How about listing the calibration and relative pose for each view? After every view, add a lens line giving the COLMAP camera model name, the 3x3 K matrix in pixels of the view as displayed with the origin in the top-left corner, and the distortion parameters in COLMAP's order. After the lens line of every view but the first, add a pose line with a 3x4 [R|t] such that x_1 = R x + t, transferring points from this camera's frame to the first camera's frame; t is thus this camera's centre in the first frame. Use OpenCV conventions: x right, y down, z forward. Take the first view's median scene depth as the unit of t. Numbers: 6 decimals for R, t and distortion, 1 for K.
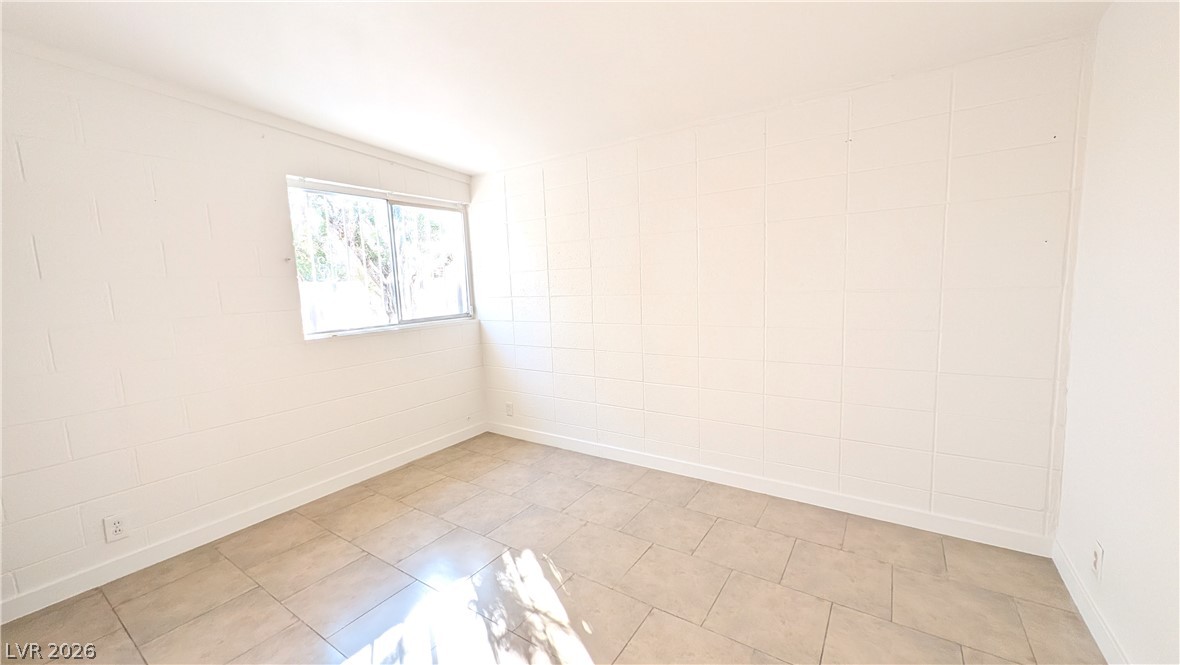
lens RADIAL K [[446.1, 0, 596.4], [0, 446.1, 338.4], [0, 0, 1]] dist [0.006820, 0.000195]
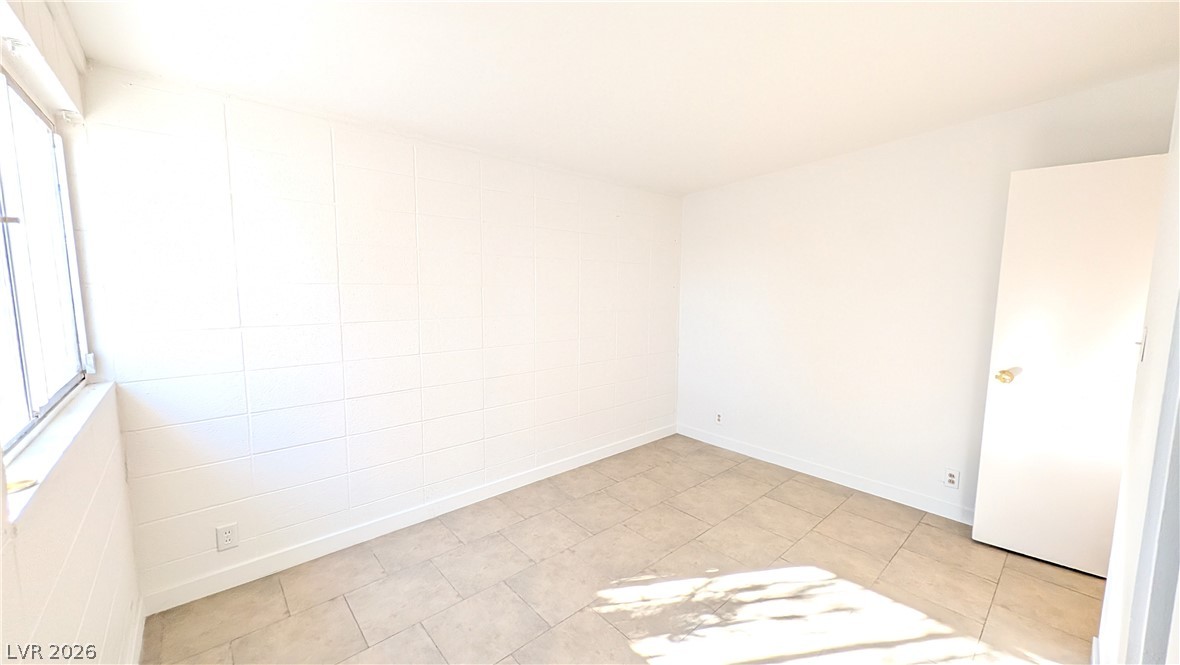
lens RADIAL K [[446.1, 0, 599.8], [0, 446.1, 333.5], [0, 0, 1]] dist [0.006820, 0.000195]
pose [[0.241607, -0.067546, 0.968020, -0.924746], [0.104060, 0.993625, 0.043360, -0.094091], [-0.964778, 0.090256, 0.247096, 0.652539]]
